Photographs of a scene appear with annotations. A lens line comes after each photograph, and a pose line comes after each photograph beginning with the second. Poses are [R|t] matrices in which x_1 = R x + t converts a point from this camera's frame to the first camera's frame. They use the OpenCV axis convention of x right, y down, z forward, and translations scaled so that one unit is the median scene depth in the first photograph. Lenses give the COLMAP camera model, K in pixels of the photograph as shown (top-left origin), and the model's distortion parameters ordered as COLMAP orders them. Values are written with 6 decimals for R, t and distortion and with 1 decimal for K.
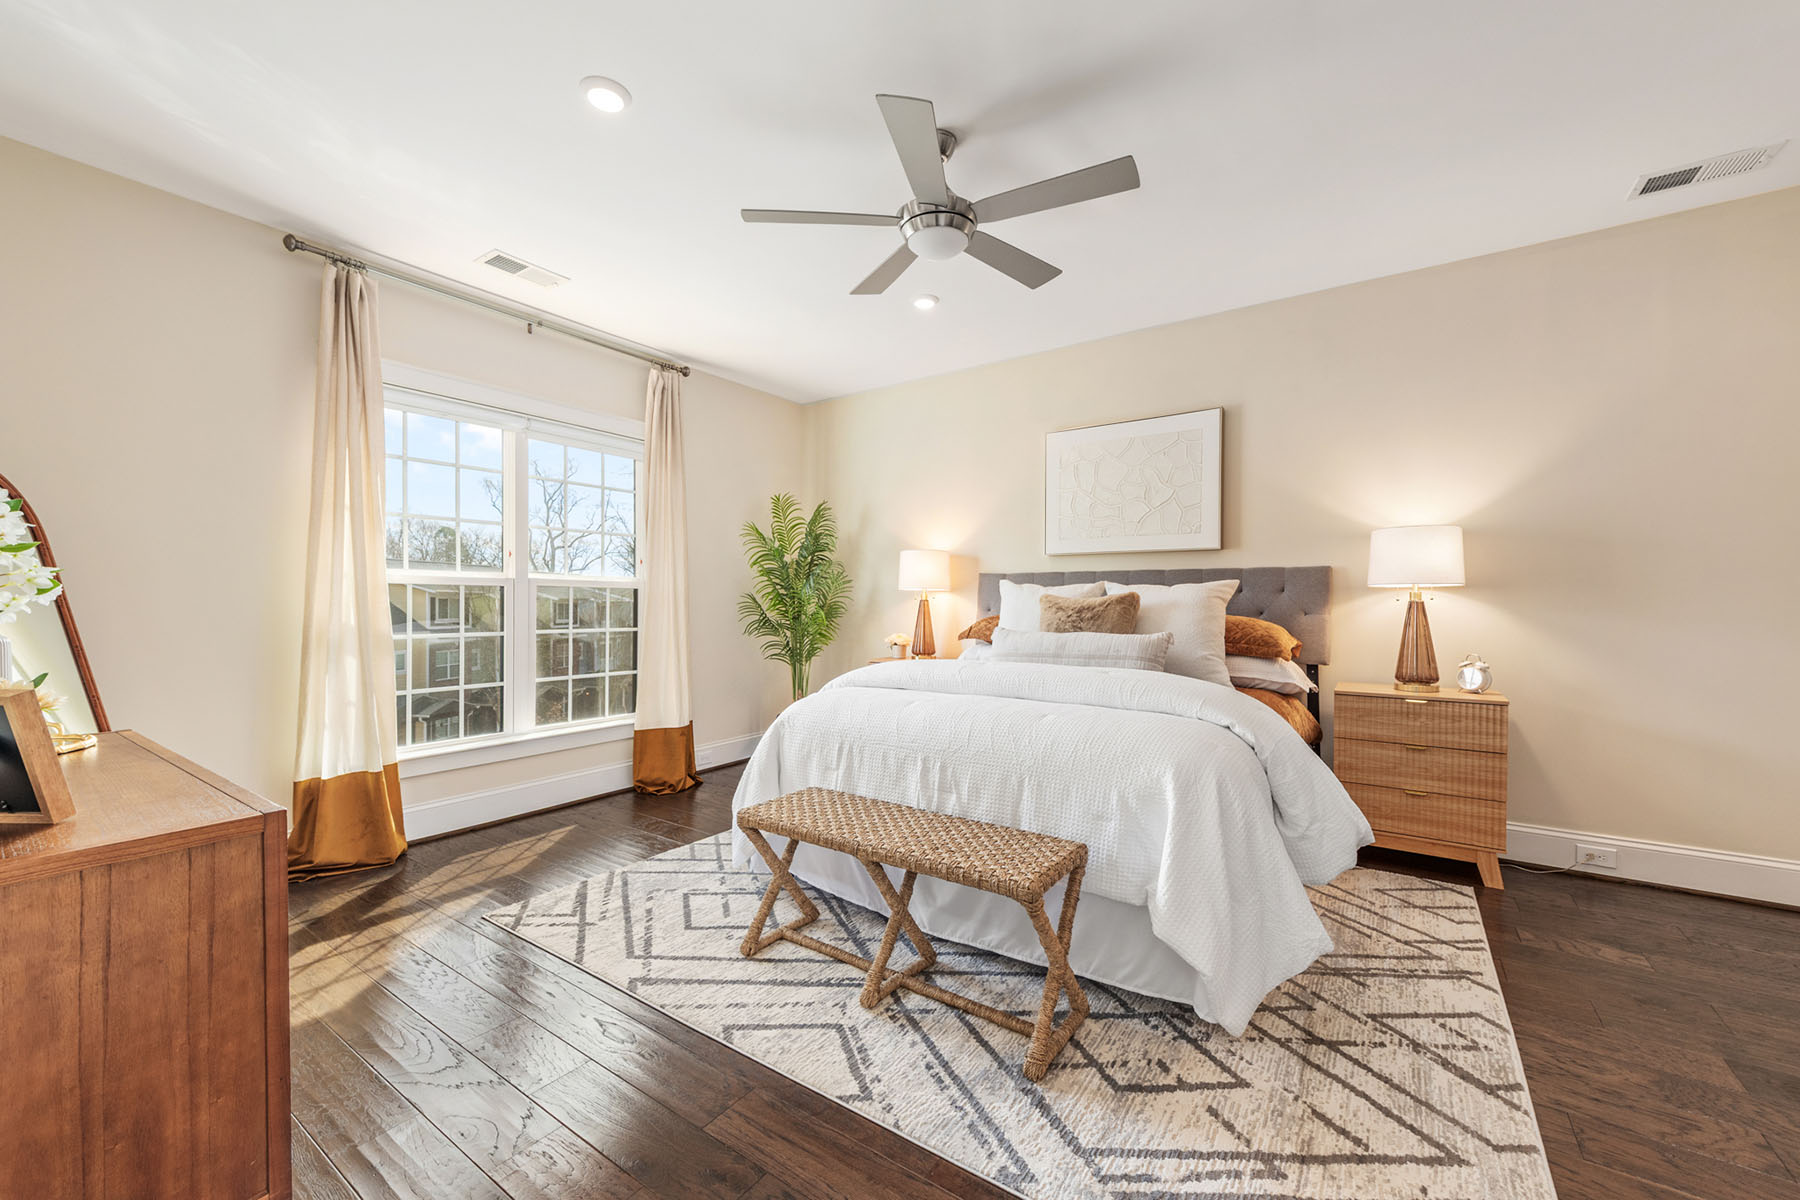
lens RADIAL K [[698.2, 0, 901.2], [0, 698.2, 608.7], [0, 0, 1]] dist [0.011498, -0.003174]
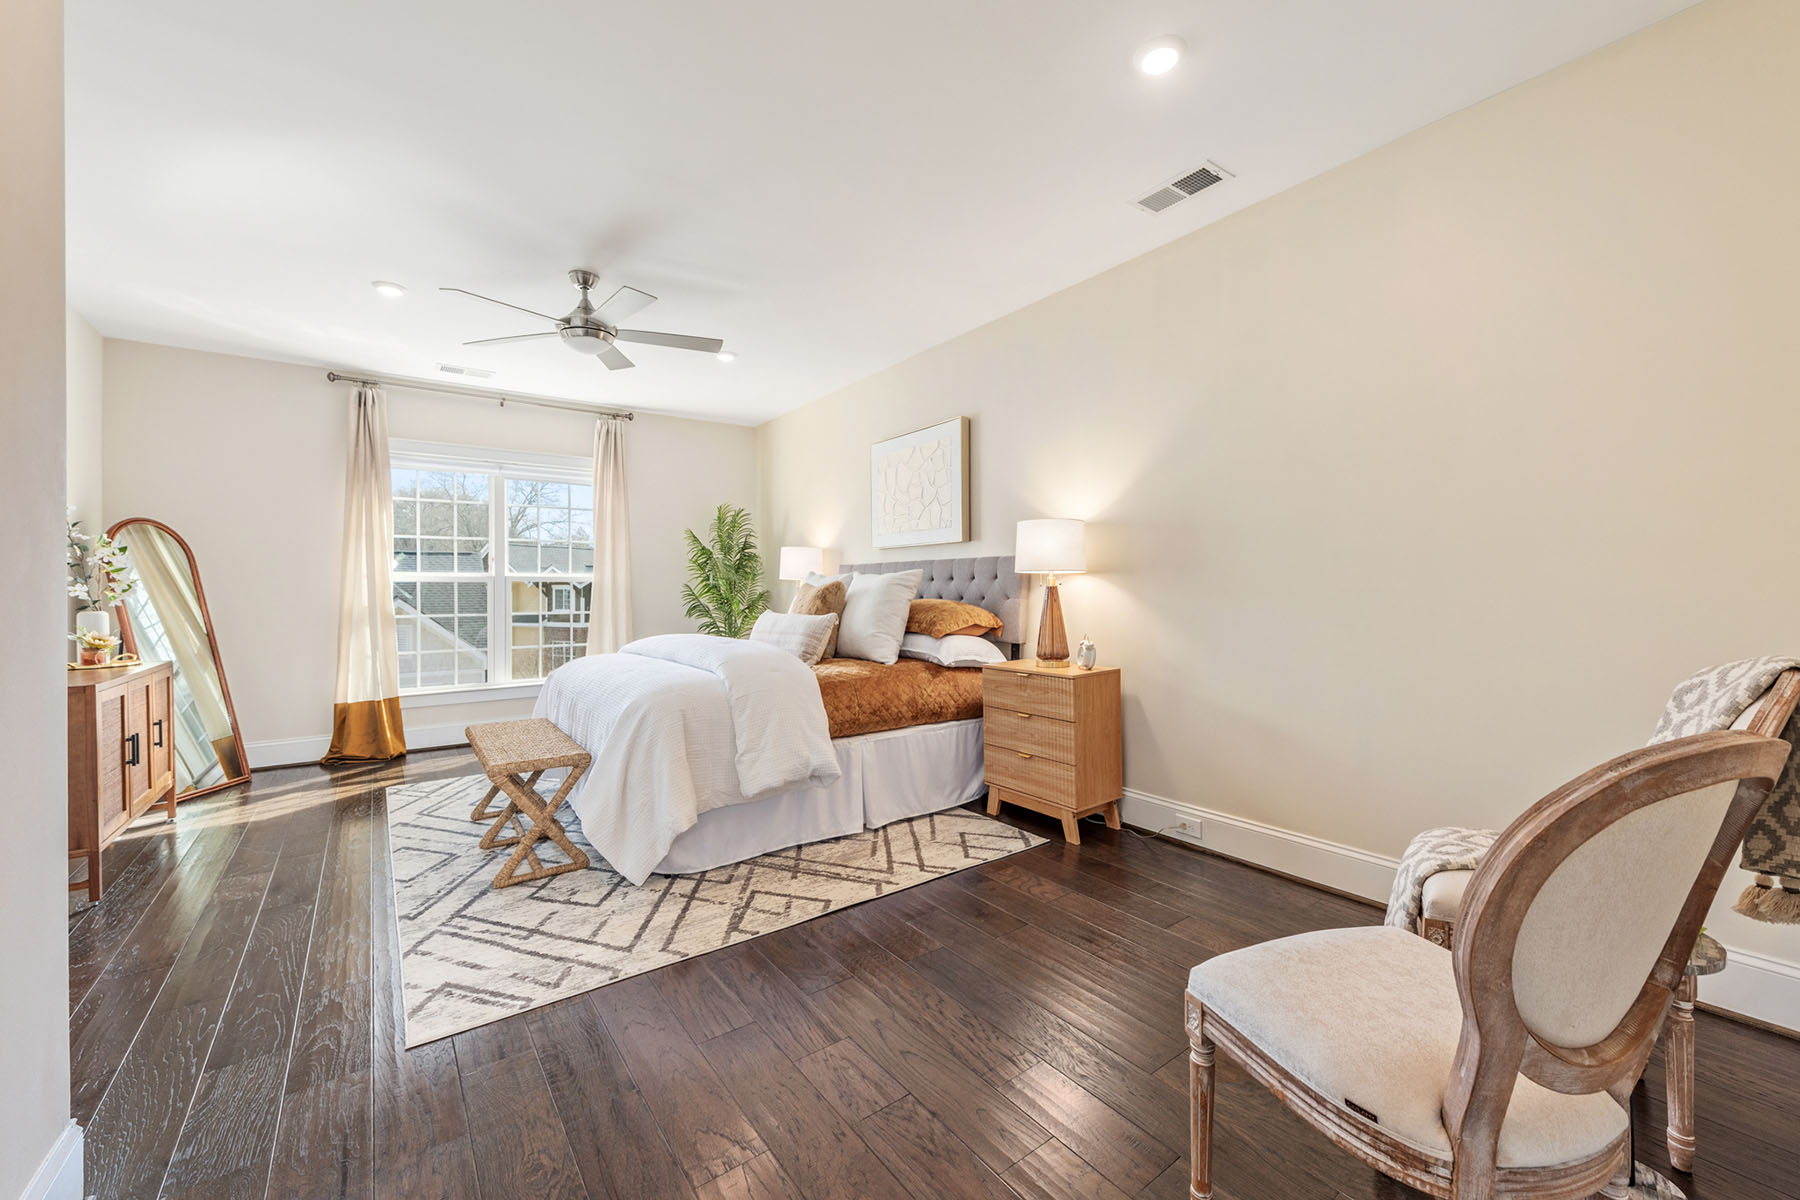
lens RADIAL K [[698.2, 0, 899.9], [0, 698.2, 592.3], [0, 0, 1]] dist [0.011498, -0.003174]
pose [[0.948183, -0.007398, -0.317638, 1.130860], [0.006786, 0.999972, -0.003032, 0.000002], [0.317651, 0.000719, 0.948207, -0.171672]]
